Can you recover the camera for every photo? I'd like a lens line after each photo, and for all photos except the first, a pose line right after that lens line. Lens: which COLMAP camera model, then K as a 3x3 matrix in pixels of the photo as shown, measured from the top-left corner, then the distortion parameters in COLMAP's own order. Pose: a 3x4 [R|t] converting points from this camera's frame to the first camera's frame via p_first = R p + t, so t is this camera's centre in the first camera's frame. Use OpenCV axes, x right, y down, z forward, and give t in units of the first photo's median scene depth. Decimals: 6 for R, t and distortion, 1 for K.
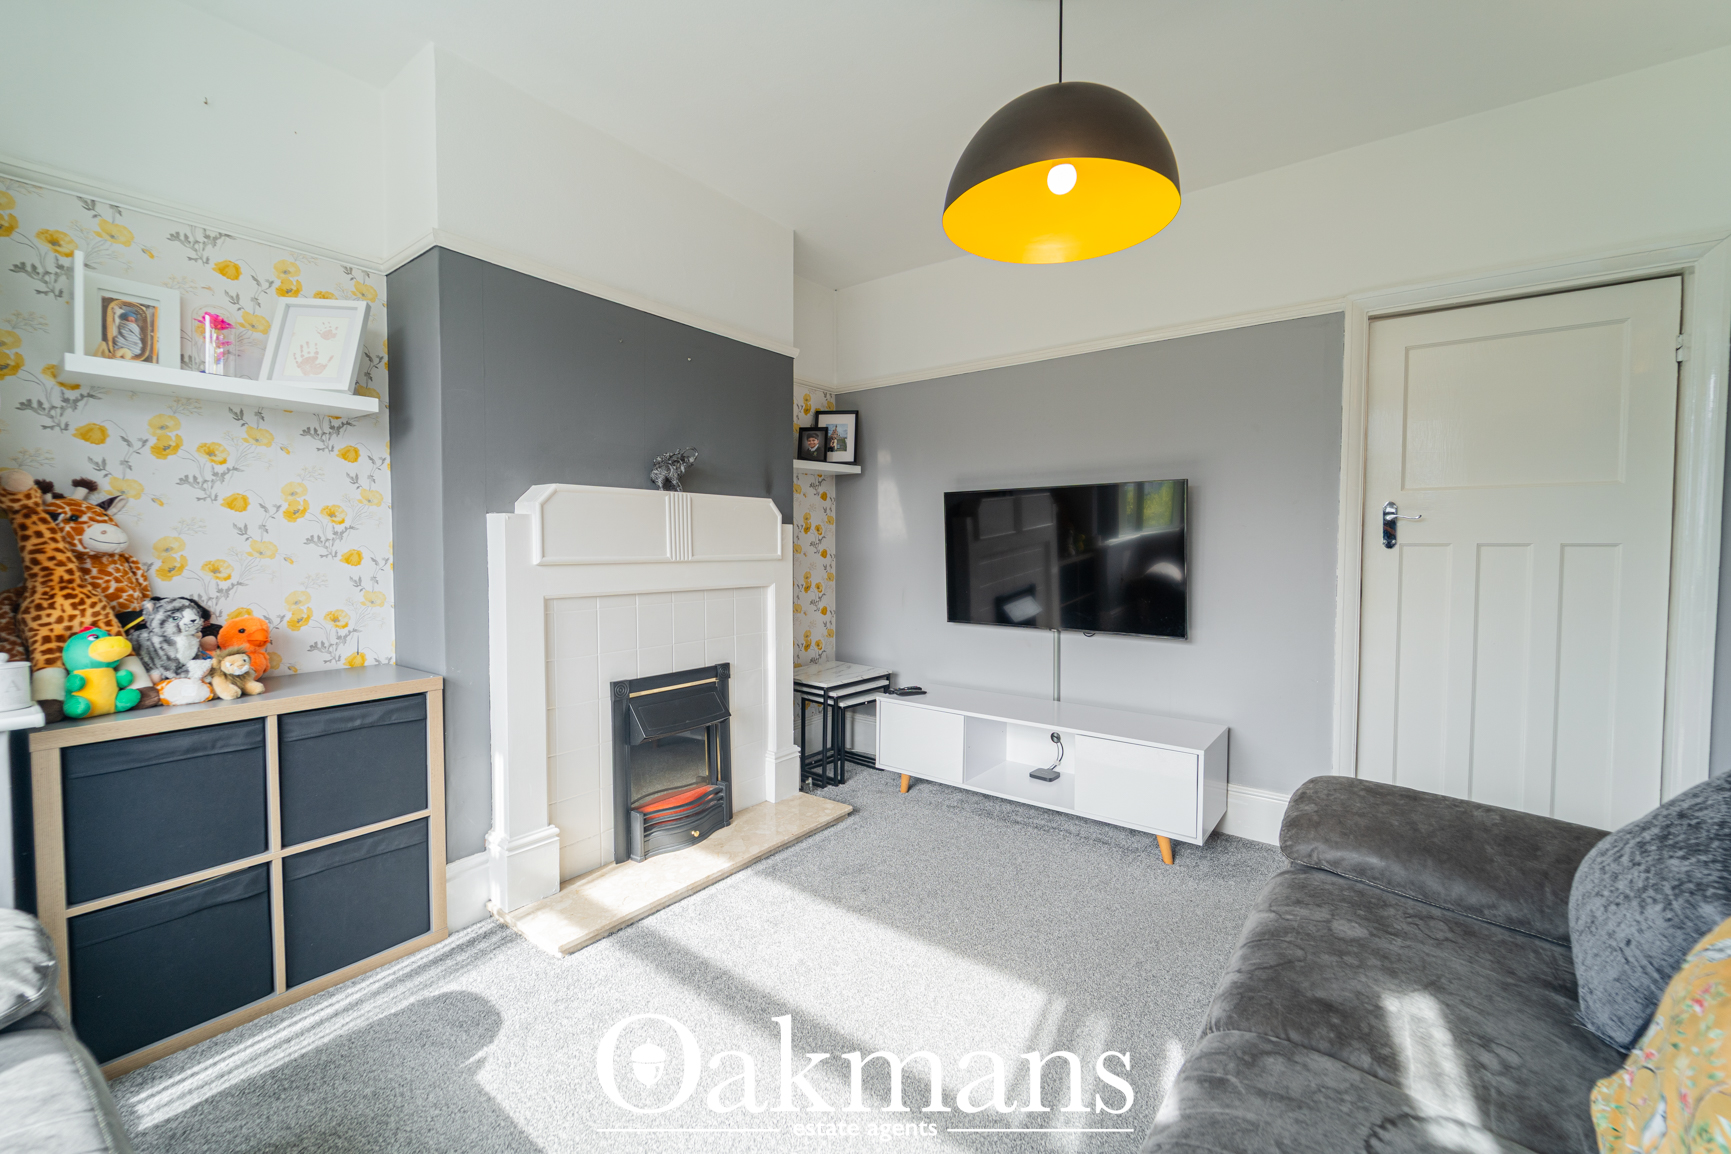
lens RADIAL K [[702.2, 0, 866.5], [0, 702.2, 565.7], [0, 0, 1]] dist [0.004706, -0.003213]
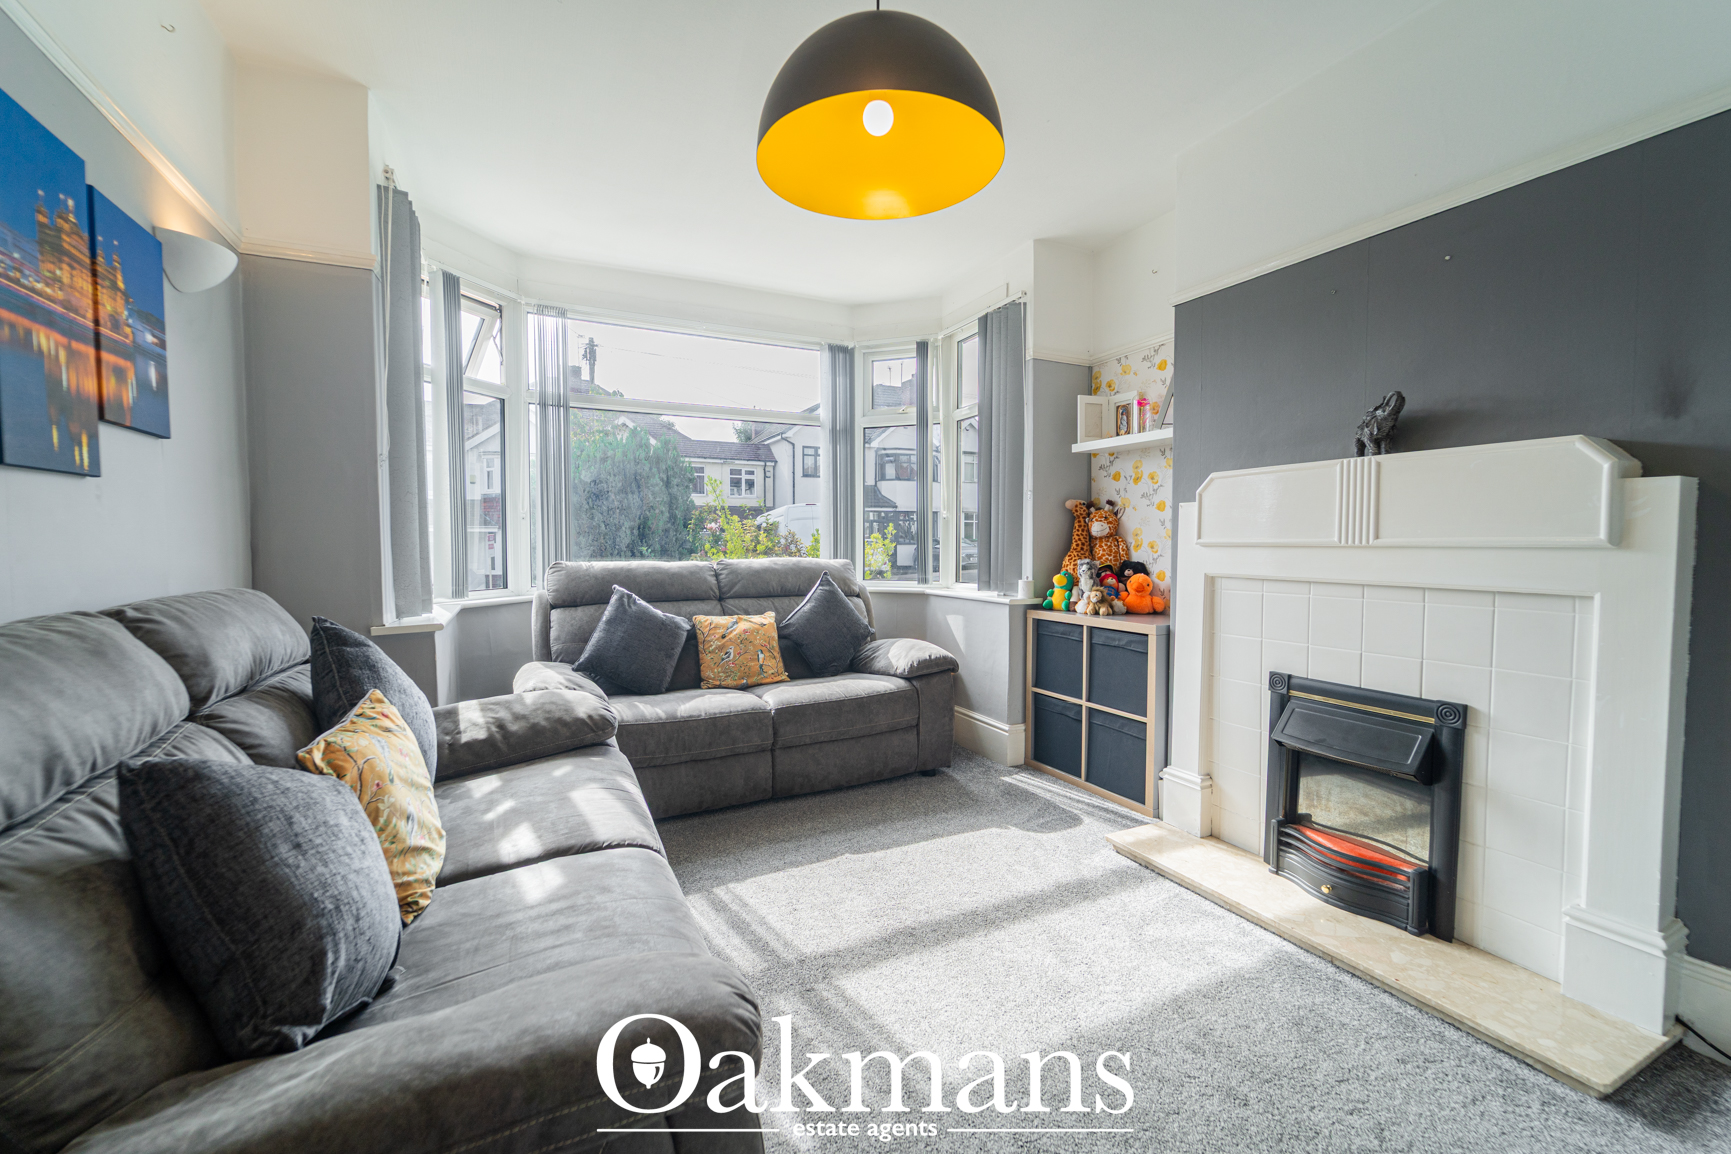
lens RADIAL K [[702.2, 0, 866.5], [0, 702.2, 565.7], [0, 0, 1]] dist [0.004706, -0.003213]
pose [[-0.447221, 0.030073, -0.893918, 0.933170], [-0.025654, 0.998592, 0.046429, -0.009540], [0.894055, 0.043697, -0.445820, 1.184169]]
